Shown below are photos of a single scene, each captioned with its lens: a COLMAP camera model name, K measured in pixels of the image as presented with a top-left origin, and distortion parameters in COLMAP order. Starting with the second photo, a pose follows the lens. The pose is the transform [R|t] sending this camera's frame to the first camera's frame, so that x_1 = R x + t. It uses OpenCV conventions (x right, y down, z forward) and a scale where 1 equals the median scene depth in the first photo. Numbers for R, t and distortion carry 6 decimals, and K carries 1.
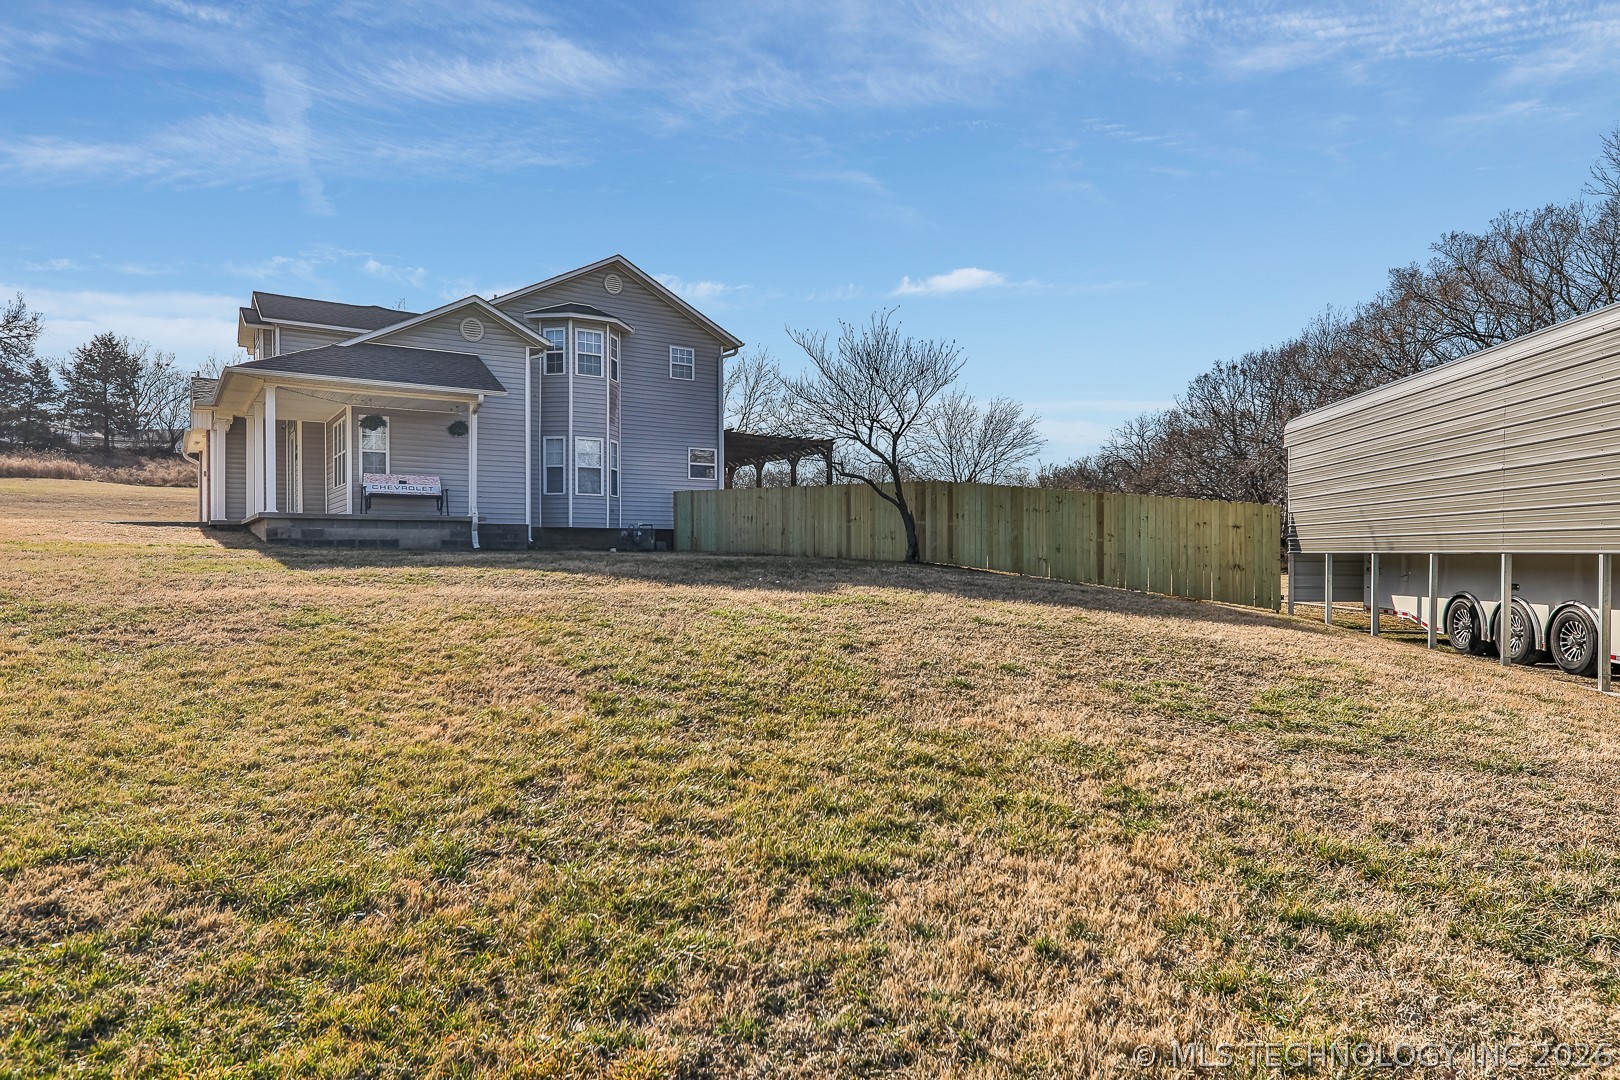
lens RADIAL K [[927.3, 0, 810.0], [0, 927.3, 544.9], [0, 0, 1]] dist [-0.001993, 0.000170]
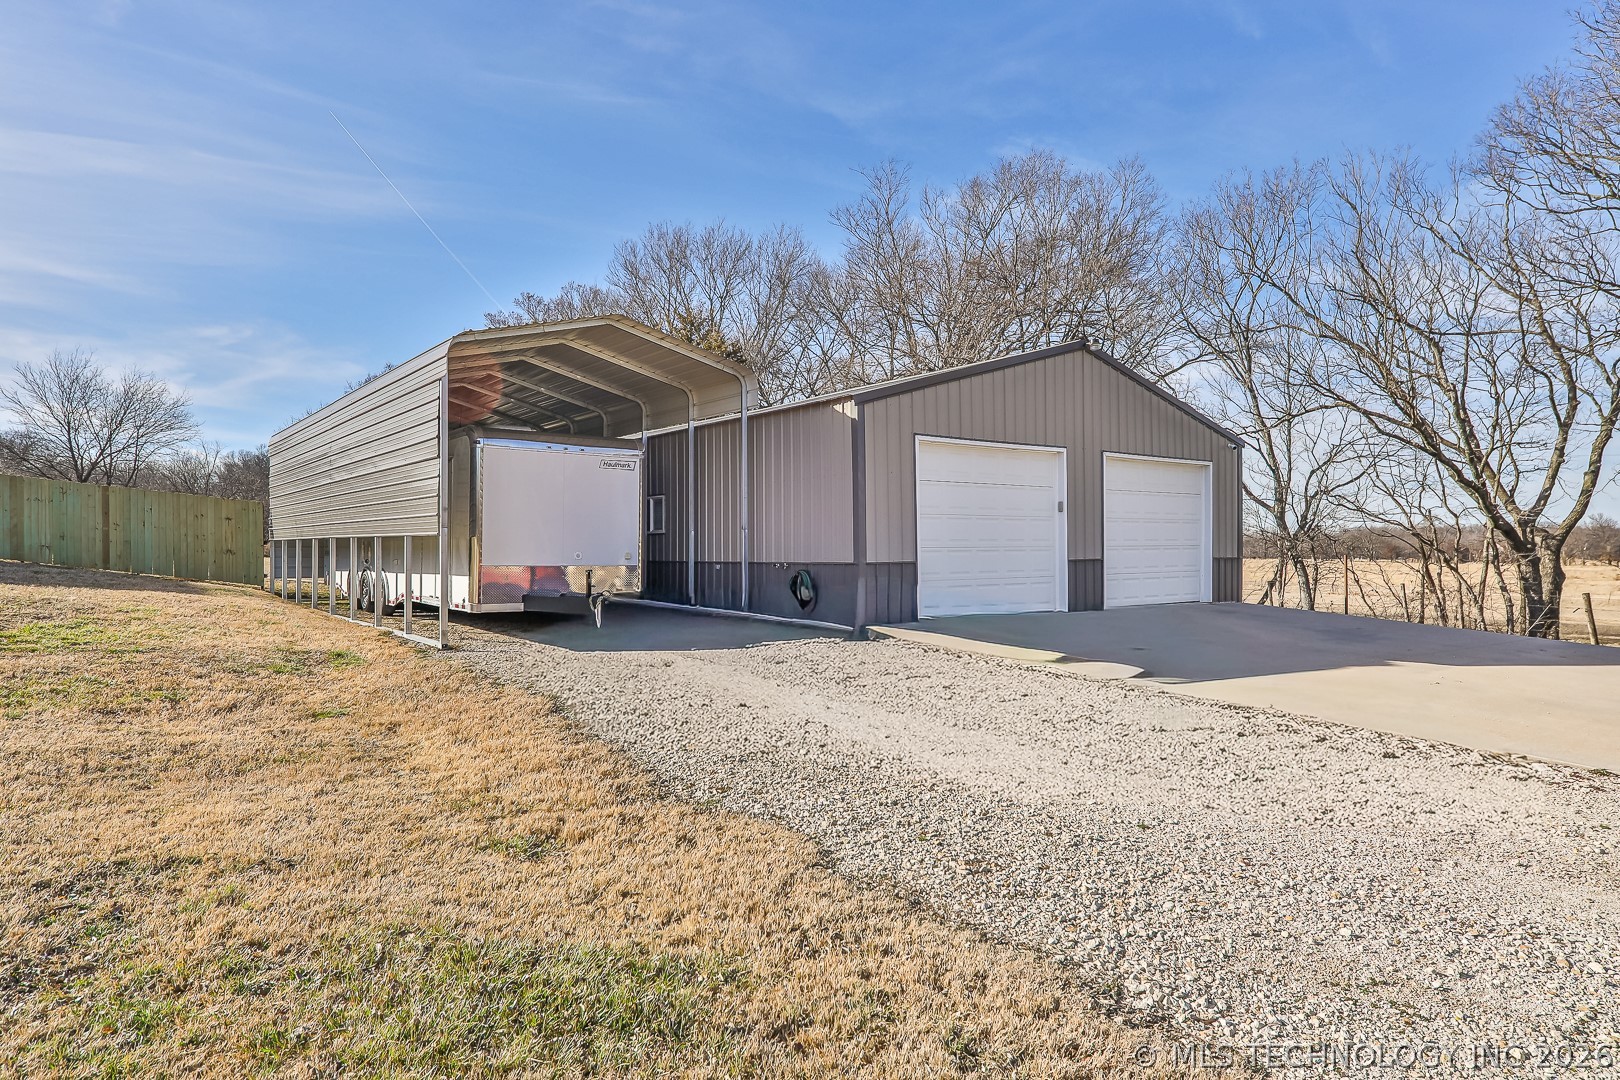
lens RADIAL K [[927.3, 0, 809.2], [0, 927.3, 547.9], [0, 0, 1]] dist [-0.001993, 0.000170]
pose [[0.701410, -0.002439, 0.712754, 0.115601], [-0.003021, 0.999975, 0.006395, 0.007972], [-0.712751, -0.006639, 0.701385, -0.368457]]
